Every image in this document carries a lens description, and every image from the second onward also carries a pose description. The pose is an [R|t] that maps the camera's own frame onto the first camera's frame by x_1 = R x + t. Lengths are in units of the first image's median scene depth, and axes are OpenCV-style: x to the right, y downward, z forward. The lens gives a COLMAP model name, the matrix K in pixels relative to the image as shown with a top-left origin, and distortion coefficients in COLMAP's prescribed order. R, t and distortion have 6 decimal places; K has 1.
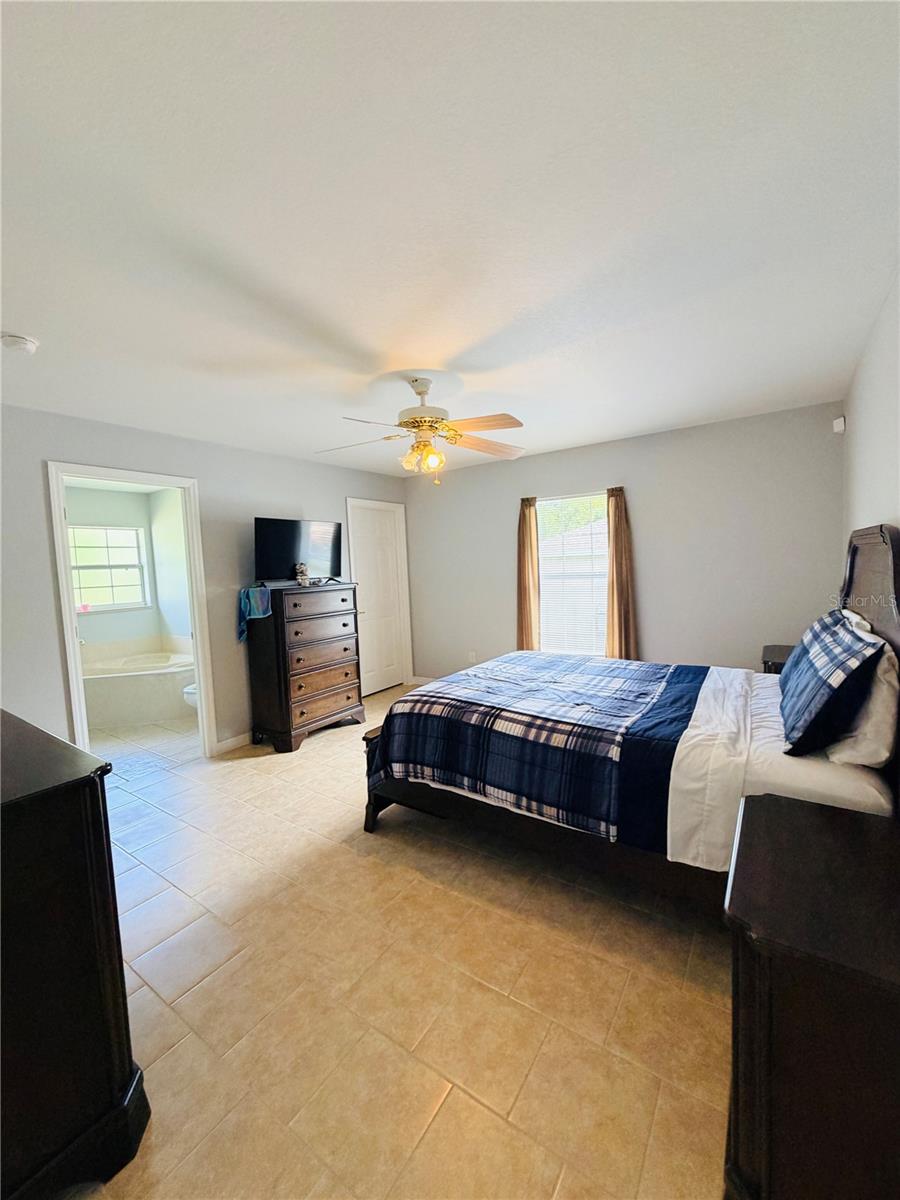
lens RADIAL K [[476.8, 0, 444.5], [0, 476.8, 599.6], [0, 0, 1]] dist [-0.001660, 0.000221]
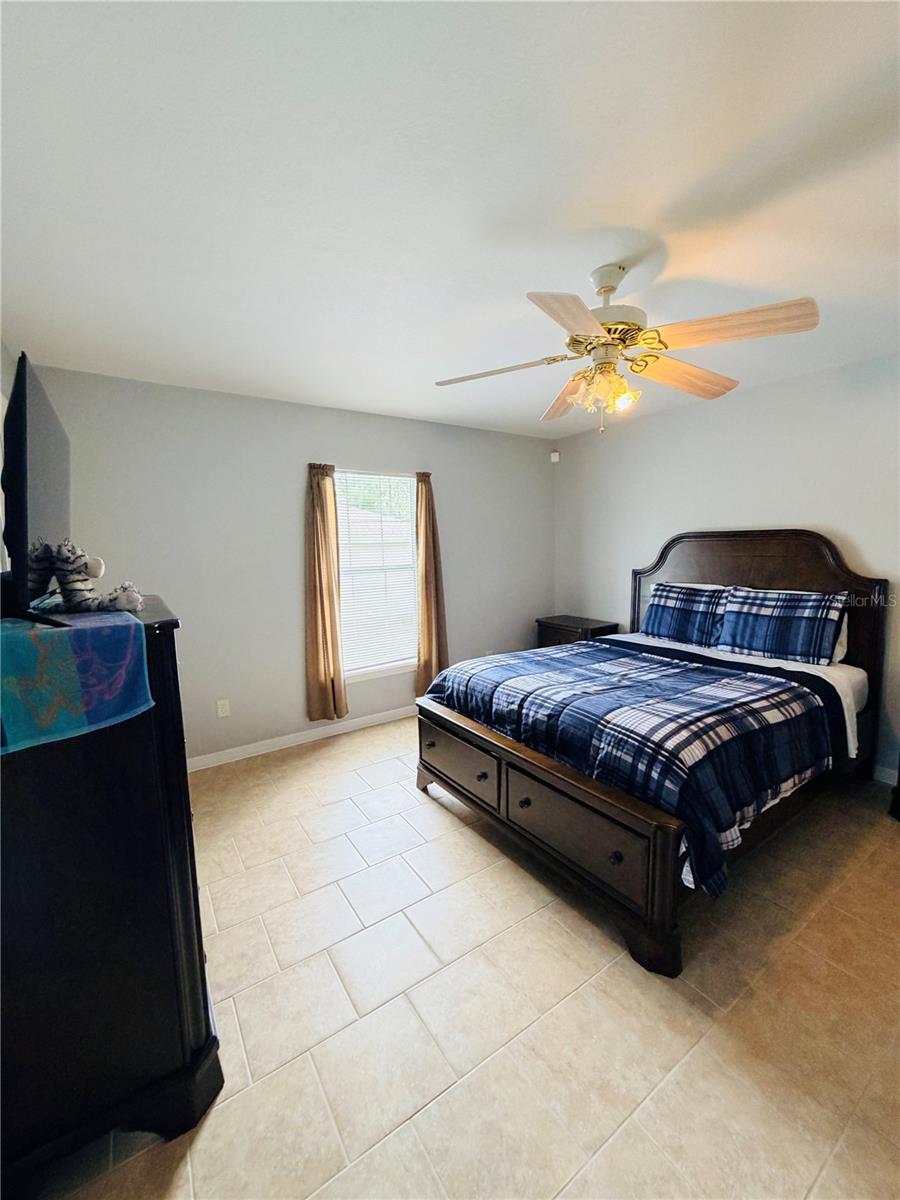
lens RADIAL K [[476.8, 0, 452.6], [0, 476.8, 597.9], [0, 0, 1]] dist [-0.001660, 0.000221]
pose [[0.363077, -0.073436, 0.928861, -0.843511], [0.076464, 0.995875, 0.048846, -0.058359], [-0.928616, 0.053290, 0.367195, 1.060441]]
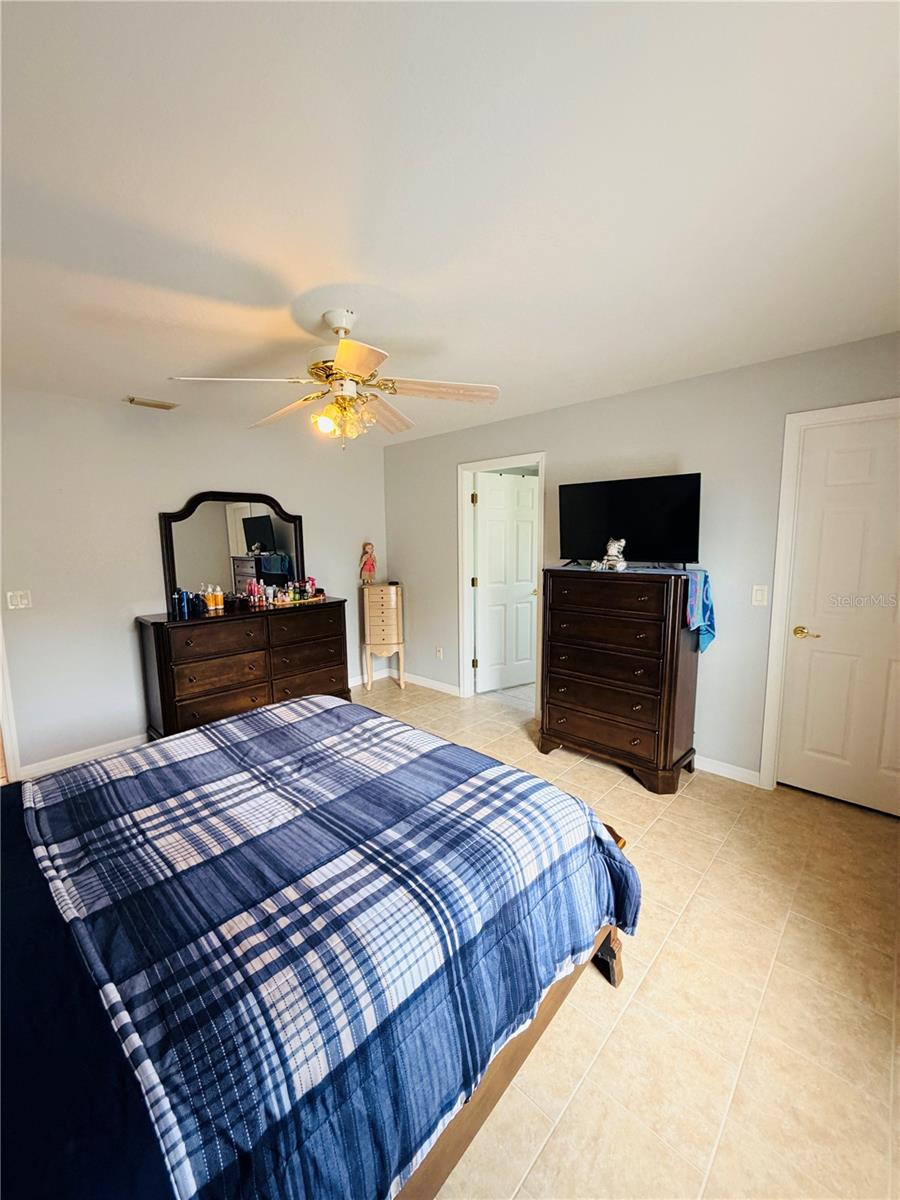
lens RADIAL K [[476.8, 0, 452.4], [0, 476.8, 599.1], [0, 0, 1]] dist [-0.001660, 0.000221]
pose [[-0.146741, 0.177474, -0.973124, 0.792355], [-0.054542, 0.980825, 0.187103, -0.180967], [0.987670, 0.080532, -0.134248, 1.417773]]
